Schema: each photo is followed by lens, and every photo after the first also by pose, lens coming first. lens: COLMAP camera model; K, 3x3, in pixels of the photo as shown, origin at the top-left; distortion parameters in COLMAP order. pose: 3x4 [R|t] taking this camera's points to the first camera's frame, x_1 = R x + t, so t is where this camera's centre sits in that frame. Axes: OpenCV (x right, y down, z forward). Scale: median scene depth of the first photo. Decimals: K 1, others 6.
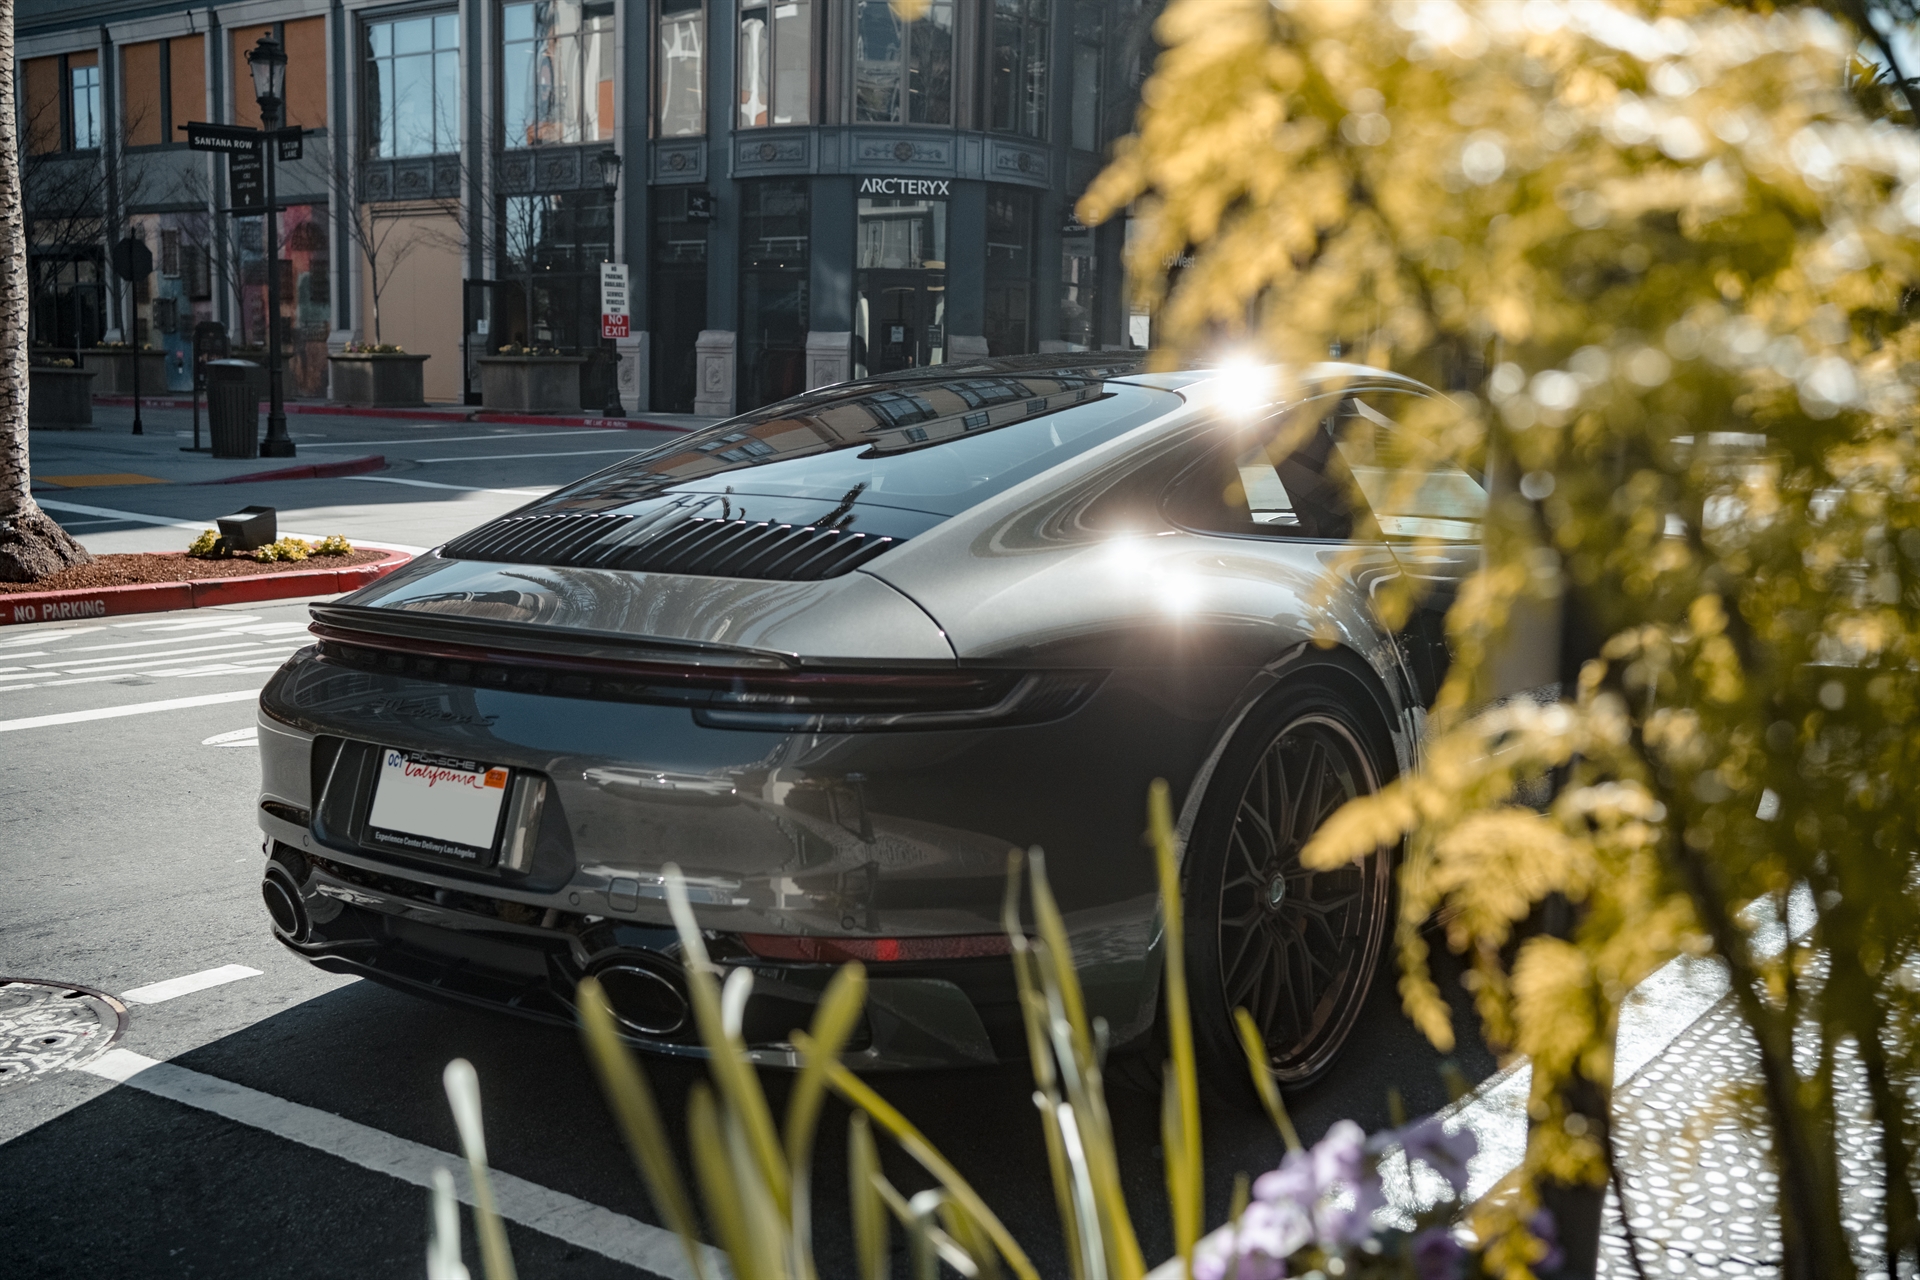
lens RADIAL K [[1956.9, 0, 950.2], [0, 1956.9, 630.2], [0, 0, 1]] dist [-0.002504, 0.019069]
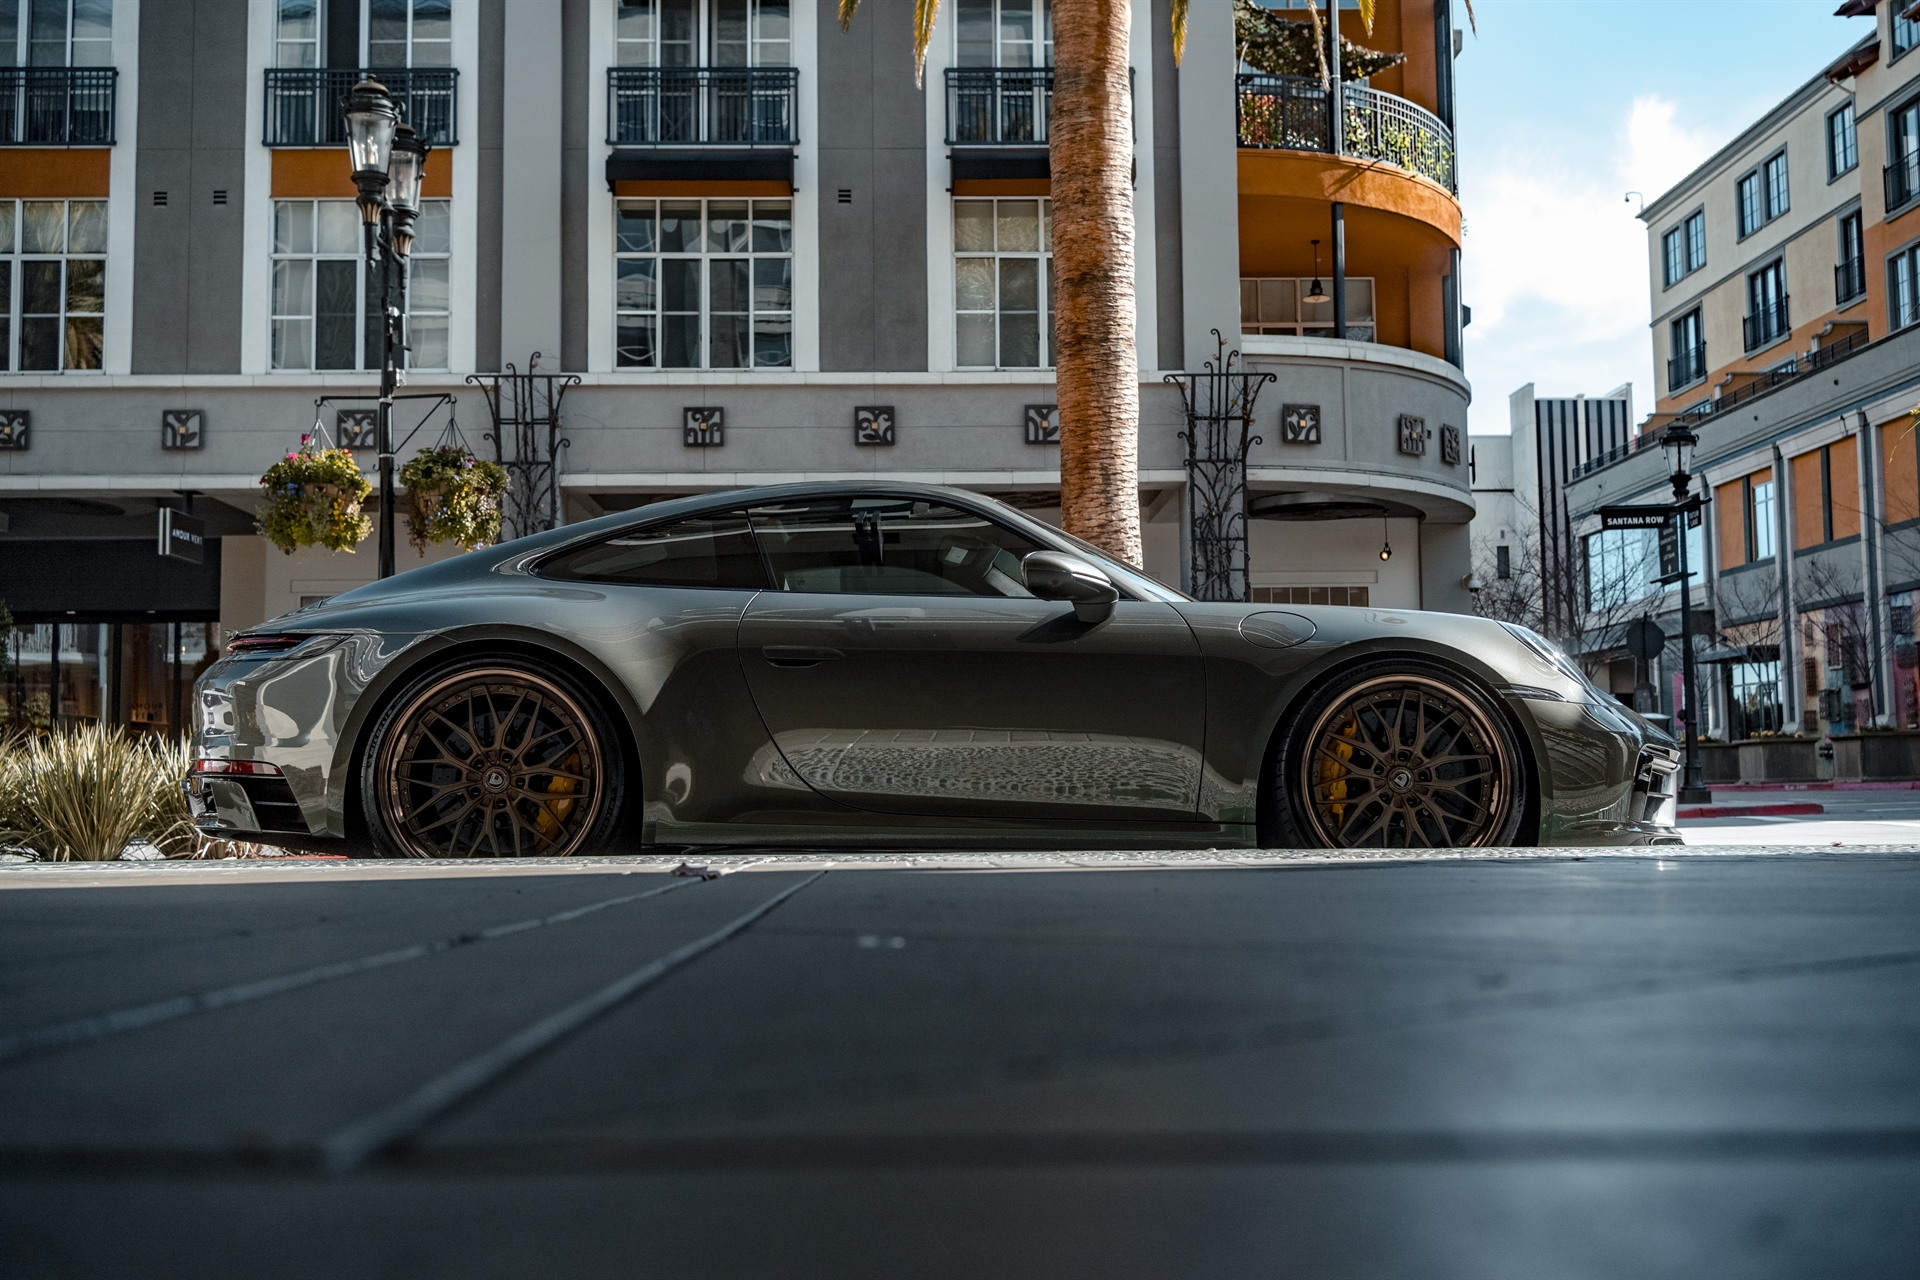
lens RADIAL K [[1956.9, 0, 950.2], [0, 1956.9, 630.2], [0, 0, 1]] dist [-0.002504, 0.019069]
pose [[0.613168, -0.094919, -0.784229, 0.125522], [-0.077580, 0.980720, -0.179359, 0.020267], [0.786134, 0.170818, 0.593983, 0.022925]]
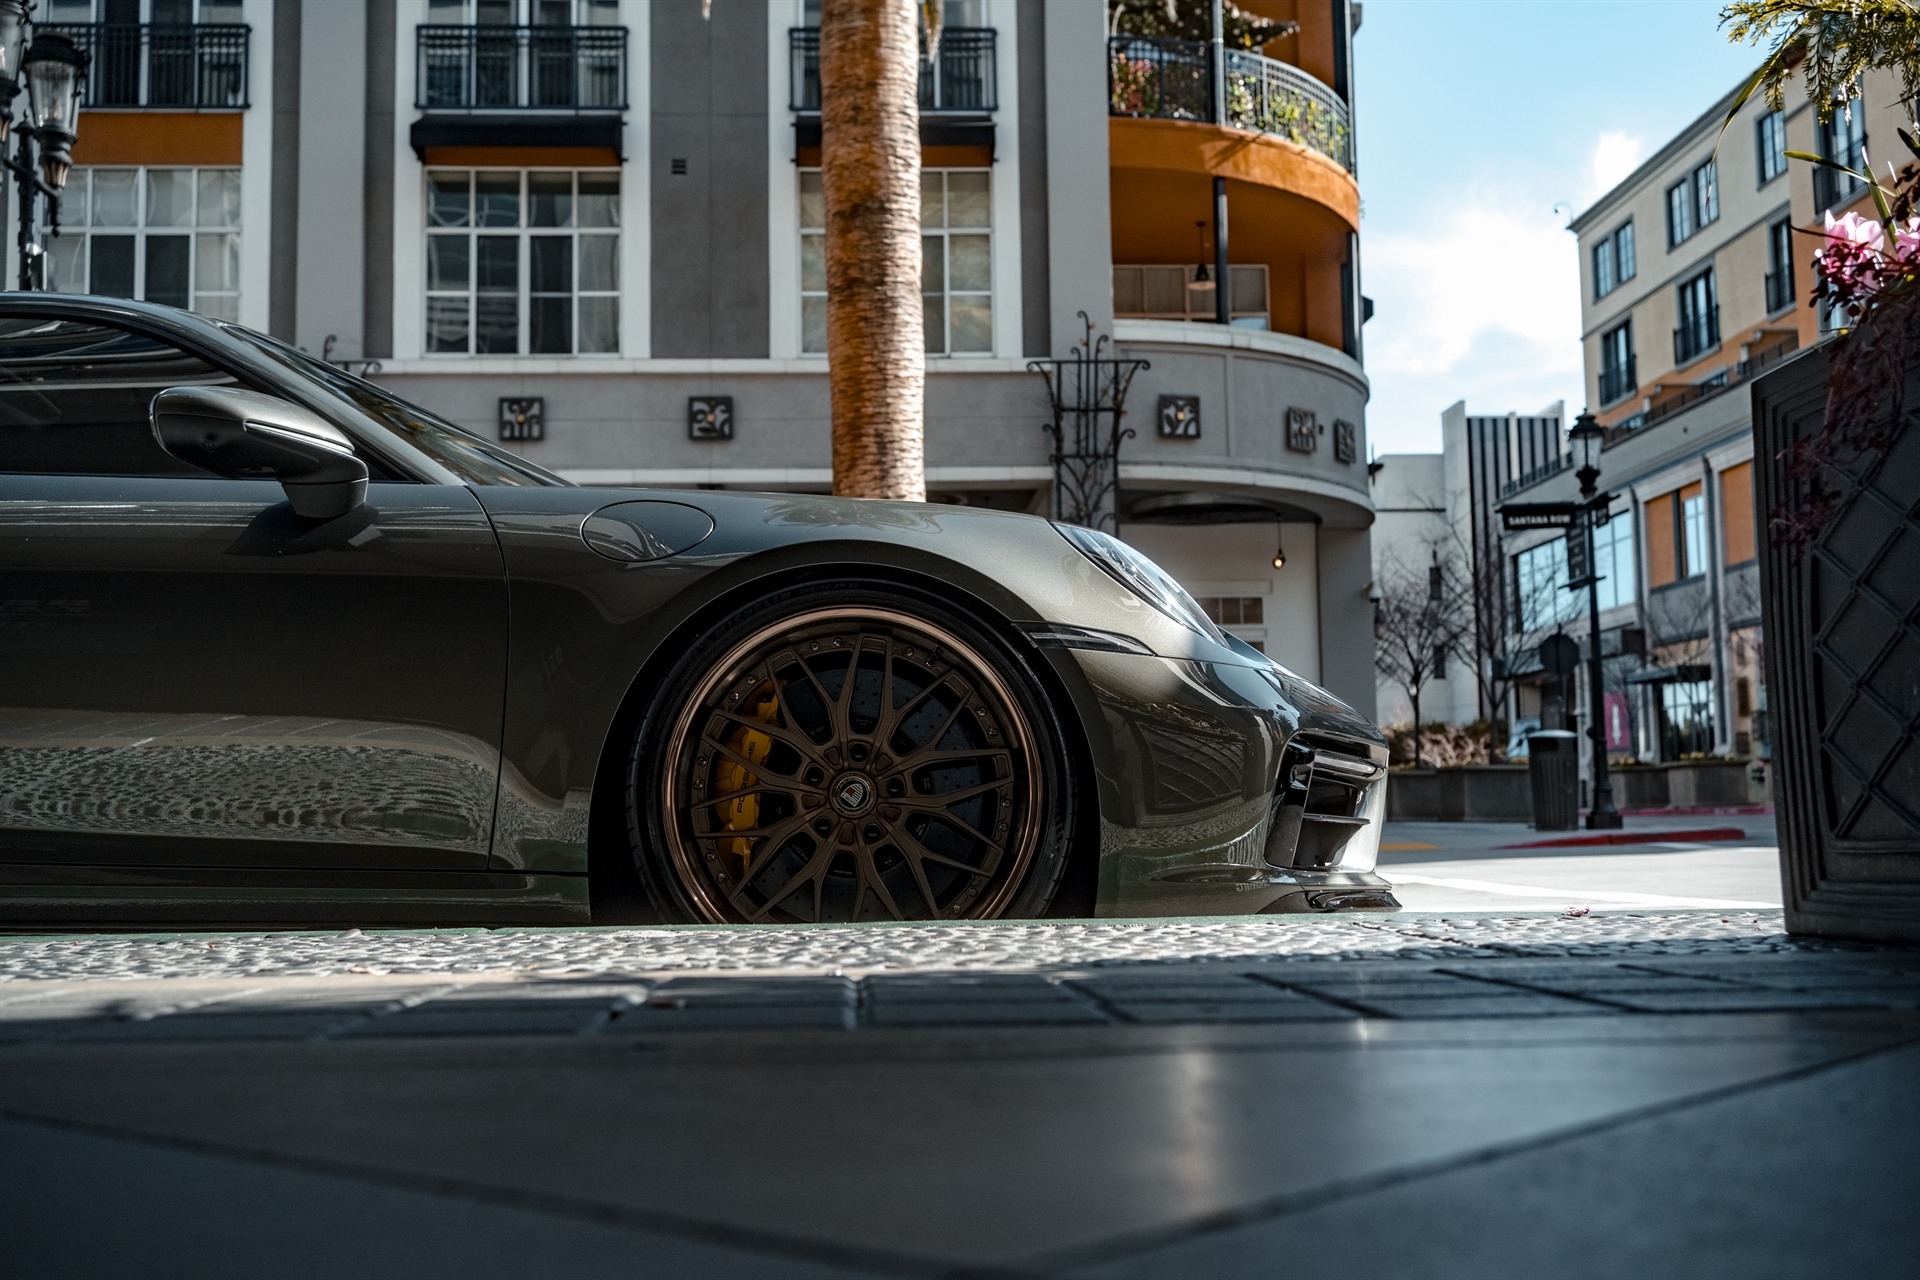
lens RADIAL K [[1946.9, 0, 960.0], [0, 1946.9, 640.0], [0, 0, 1]] dist [-0.003501, 0.021185]
pose [[0.633694, -0.104586, -0.766481, 0.101255], [-0.069895, 0.979025, -0.191374, 0.012840], [0.770420, 0.174846, 0.613093, 0.079340]]
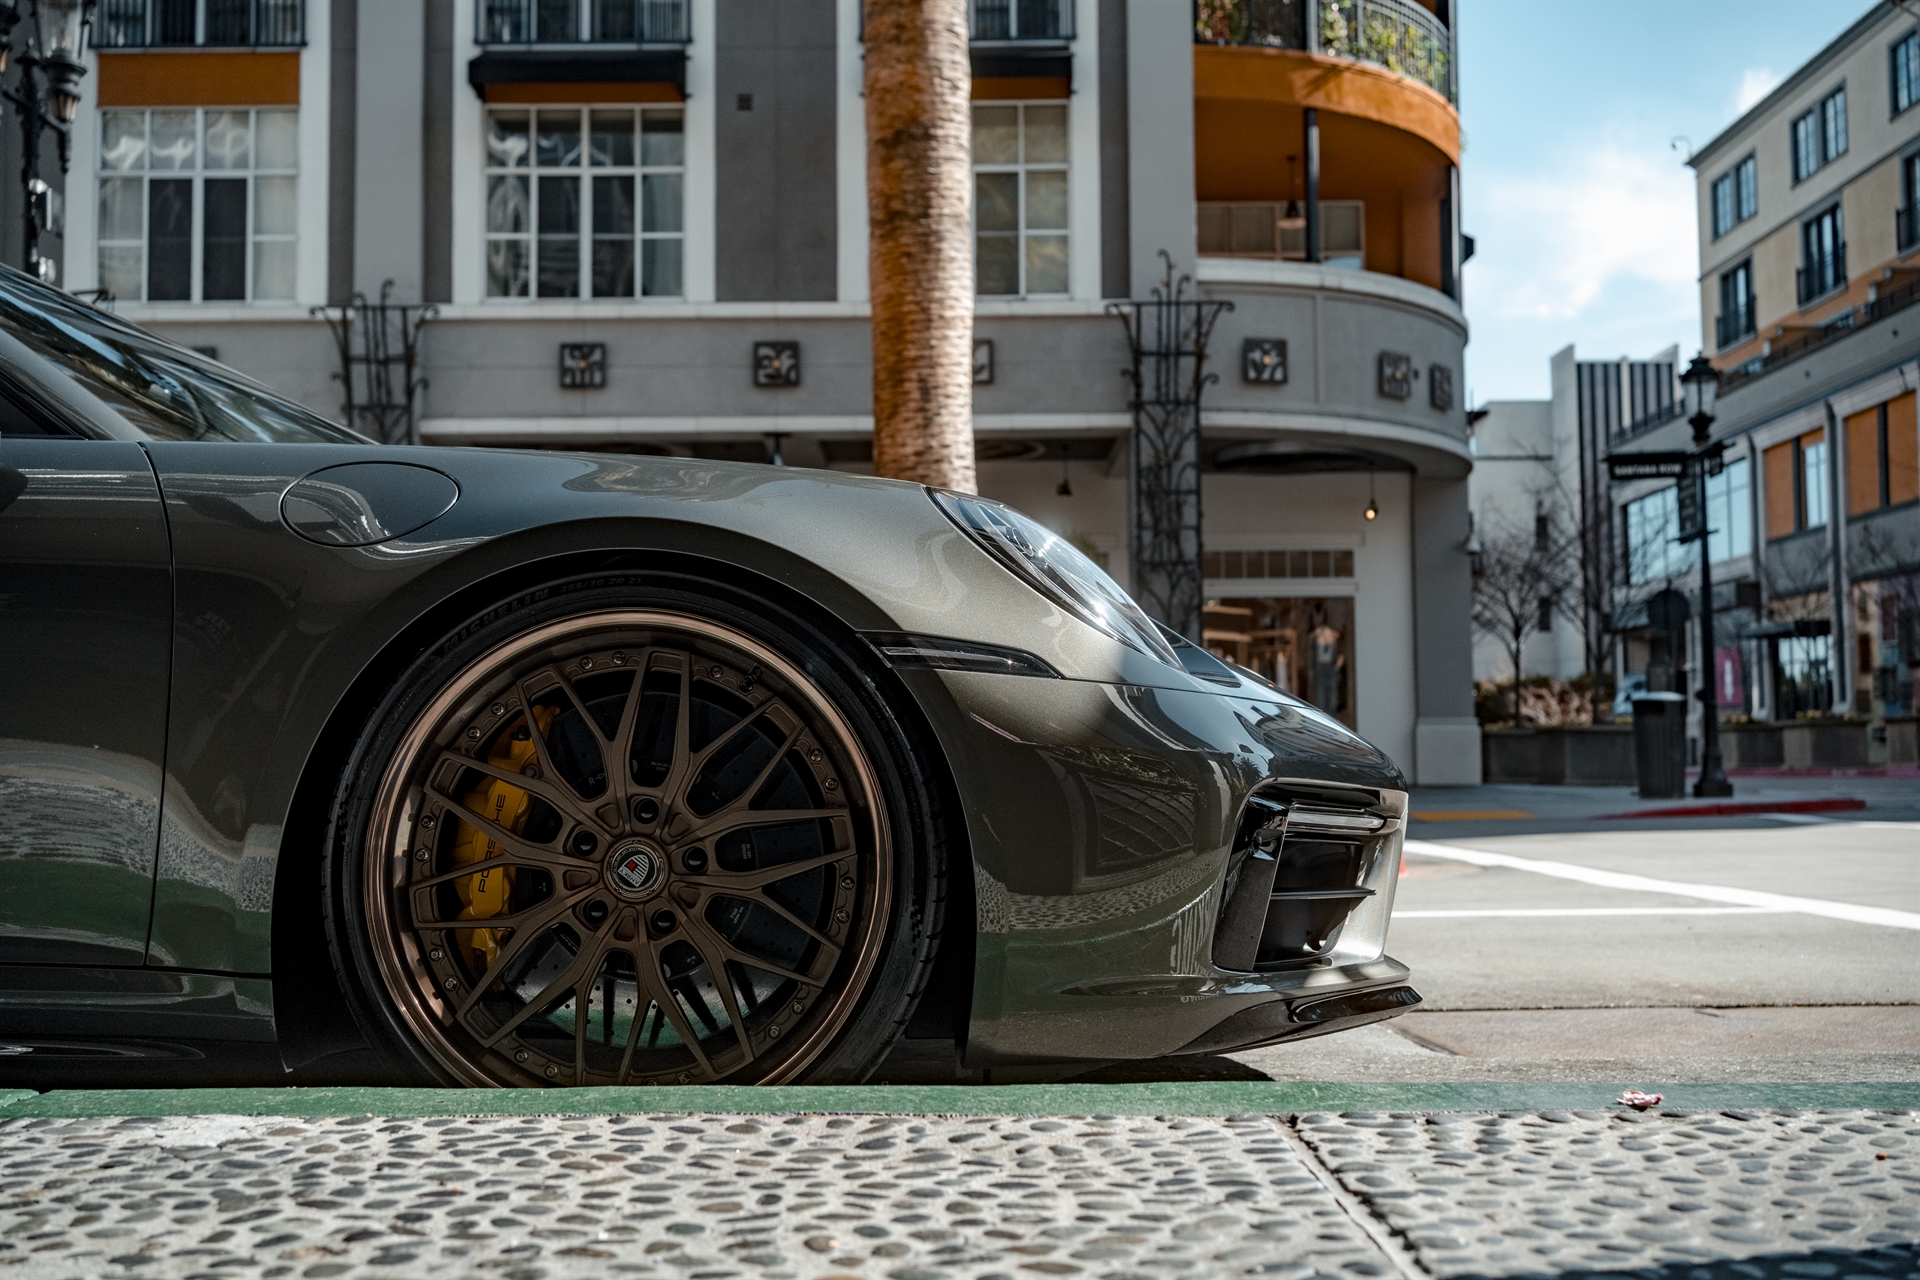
lens RADIAL K [[1943.6, 0, 953.0], [0, 1943.6, 646.3], [0, 0, 1]] dist [-0.008910, 0.042916]
pose [[0.590502, -0.078321, -0.803227, 0.090859], [-0.083631, 0.983983, -0.157428, 0.006873], [0.802691, 0.160136, 0.574494, 0.096408]]
